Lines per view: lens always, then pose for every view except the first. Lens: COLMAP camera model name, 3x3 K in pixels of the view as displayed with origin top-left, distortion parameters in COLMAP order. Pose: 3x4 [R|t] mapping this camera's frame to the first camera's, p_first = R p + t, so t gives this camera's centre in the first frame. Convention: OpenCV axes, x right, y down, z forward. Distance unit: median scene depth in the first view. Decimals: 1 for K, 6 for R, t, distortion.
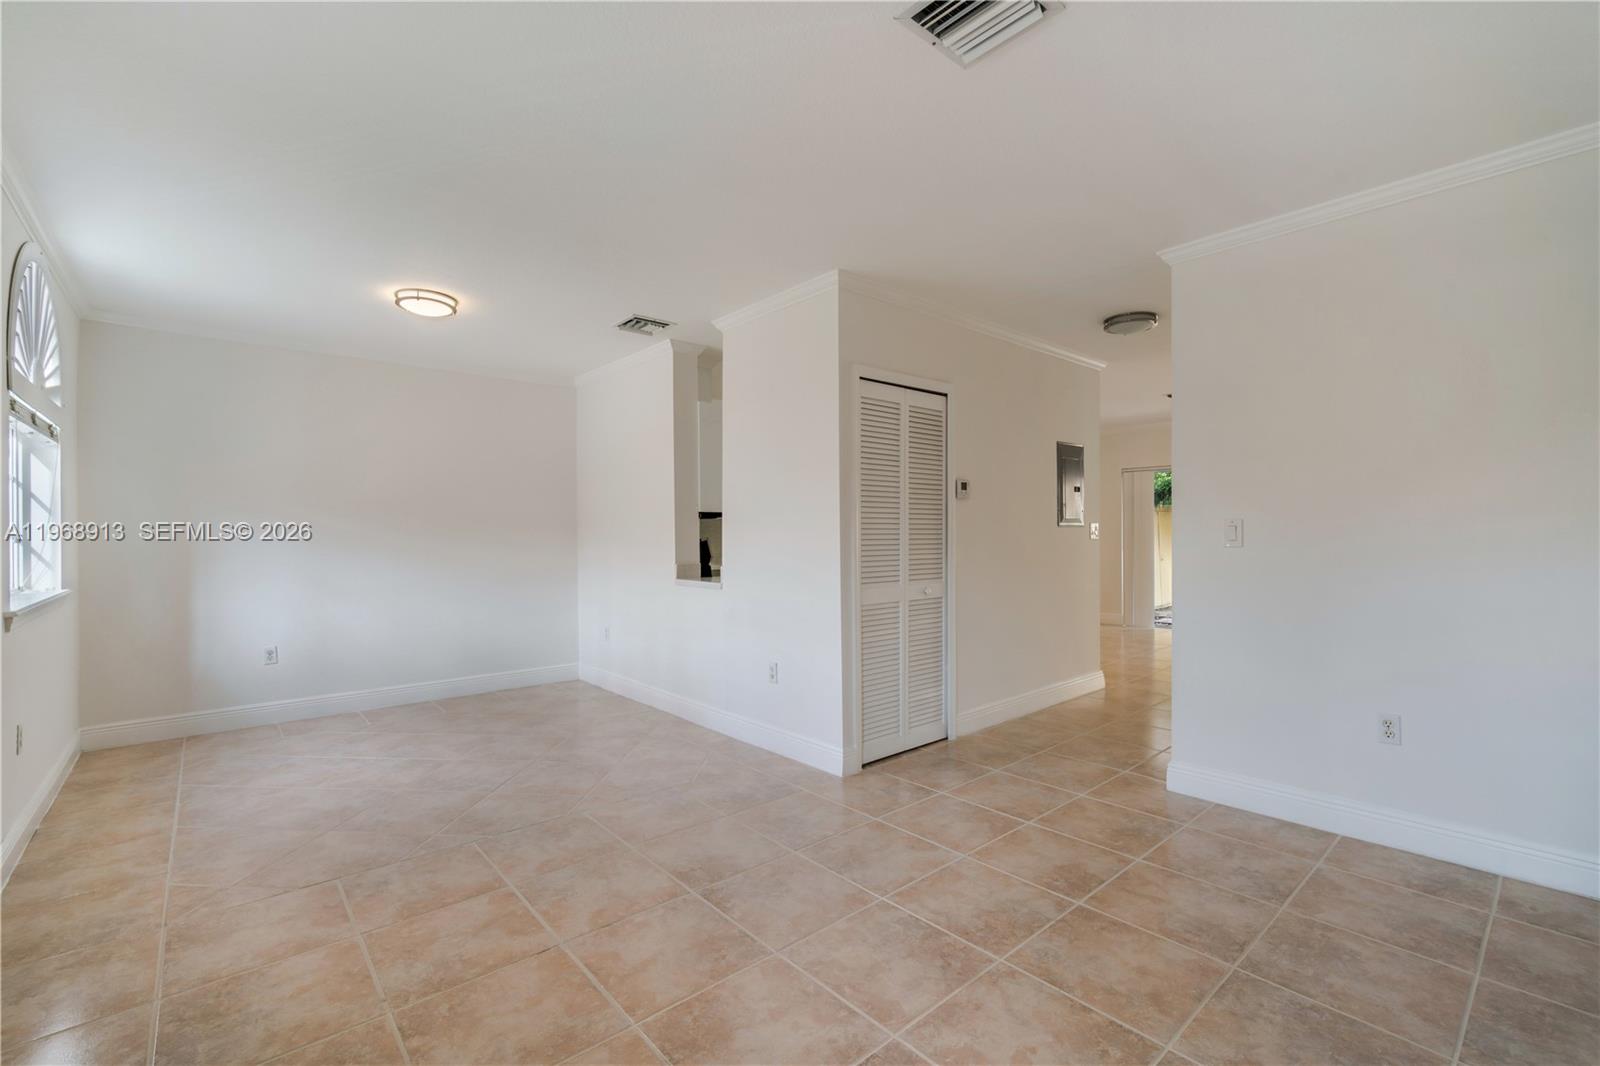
lens RADIAL K [[691.8, 0, 802.3], [0, 691.8, 534.6], [0, 0, 1]] dist [-0.014275, 0.003905]
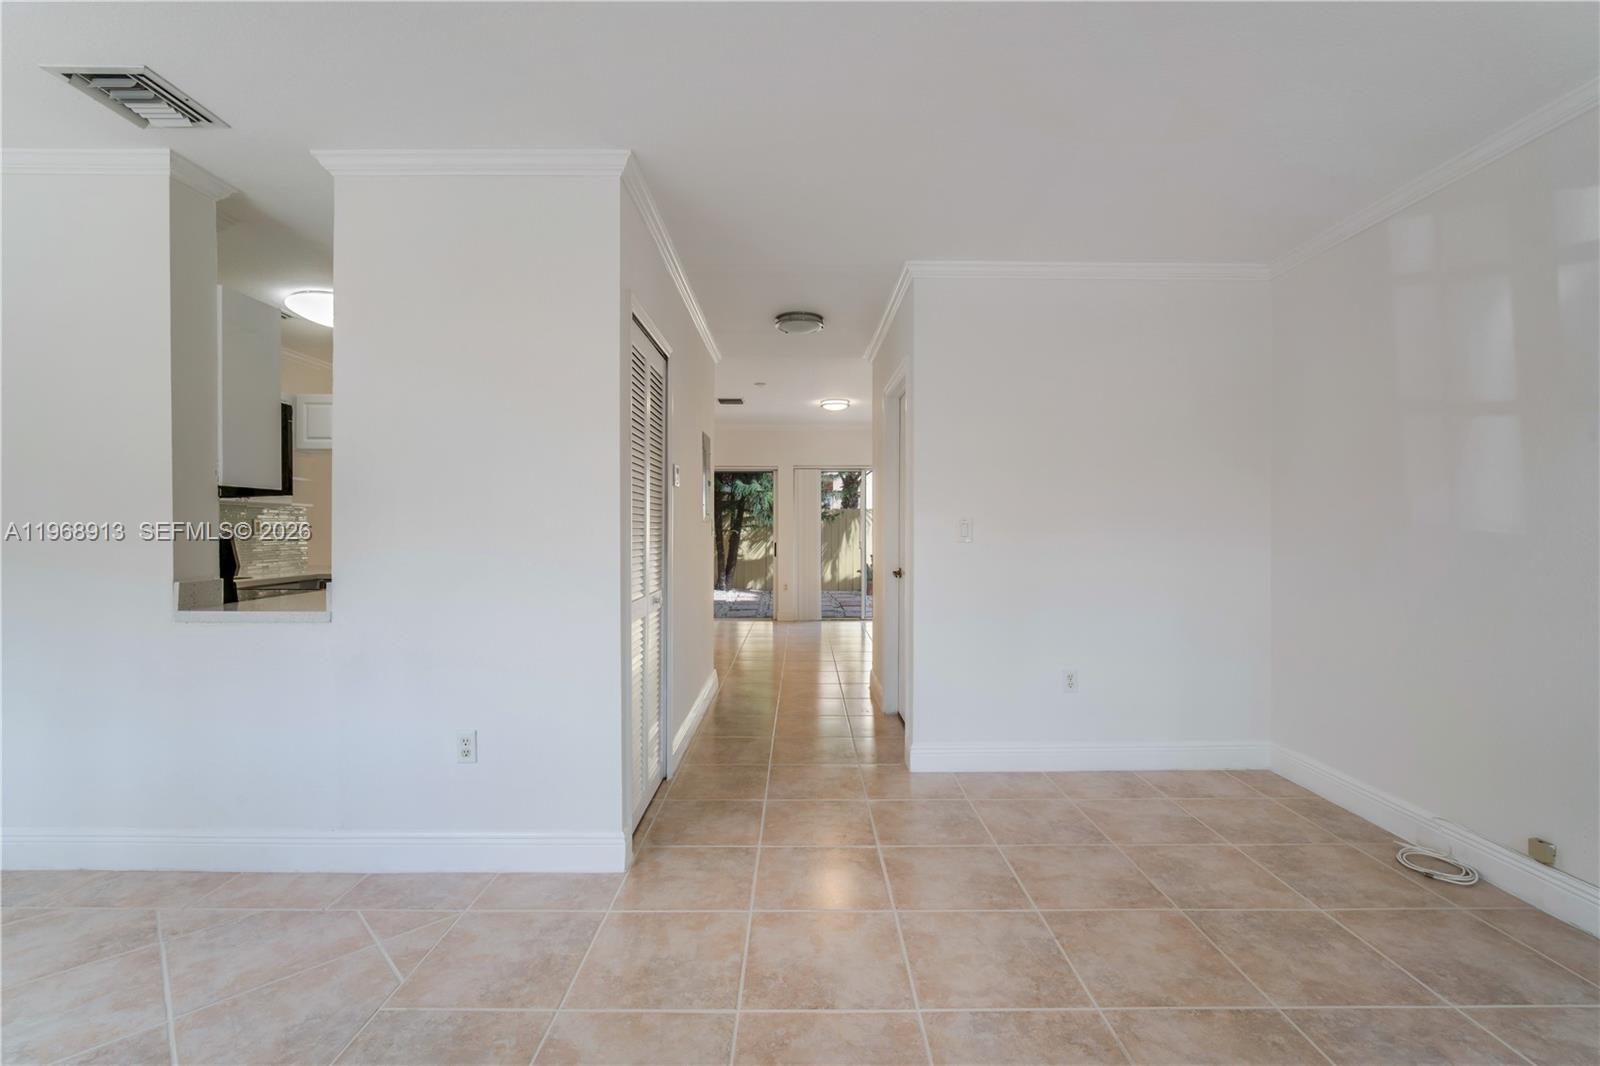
lens RADIAL K [[691.8, 0, 803.3], [0, 691.8, 532.4], [0, 0, 1]] dist [-0.014275, 0.003905]
pose [[0.653413, 0.003245, 0.756995, -0.358881], [-0.004735, 0.999989, -0.000200, 0.003058], [-0.756987, -0.003454, 0.653421, 0.403813]]
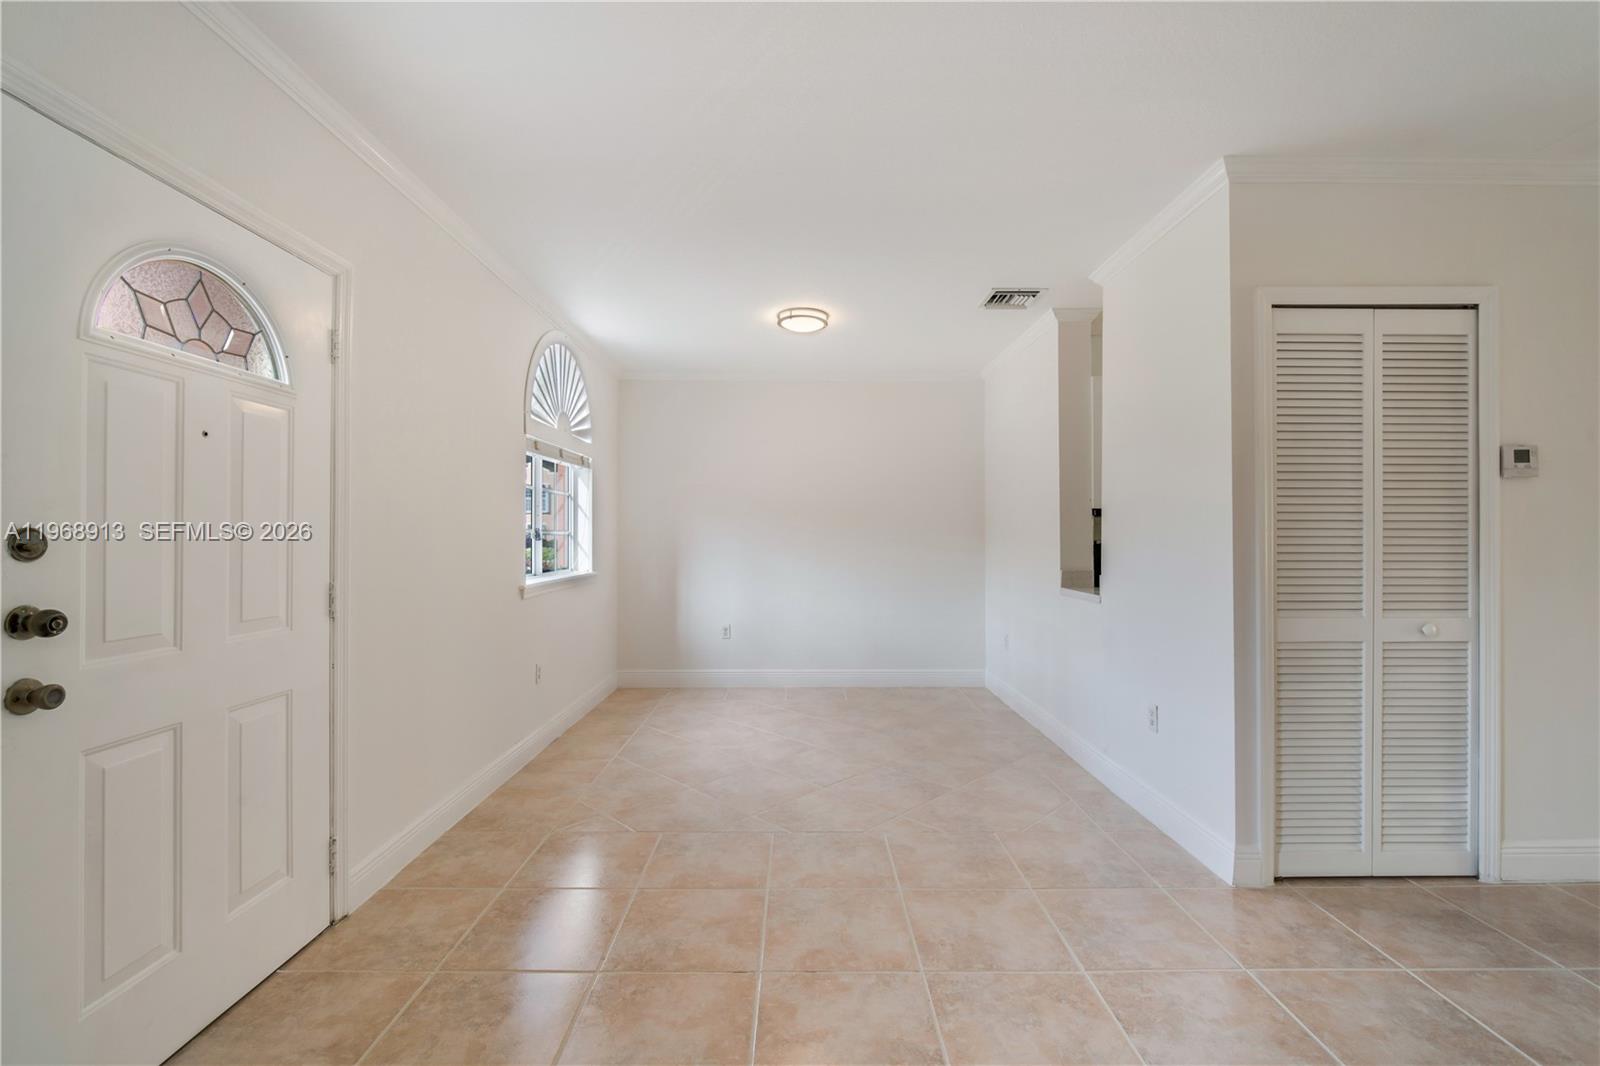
lens RADIAL K [[691.8, 0, 801.2], [0, 691.8, 532.7], [0, 0, 1]] dist [-0.014275, 0.003905]
pose [[0.755783, 0.003360, -0.654813, 0.181753], [-0.004974, 0.999987, -0.000611, -0.001880], [0.654803, 0.003719, 0.755790, 0.194044]]
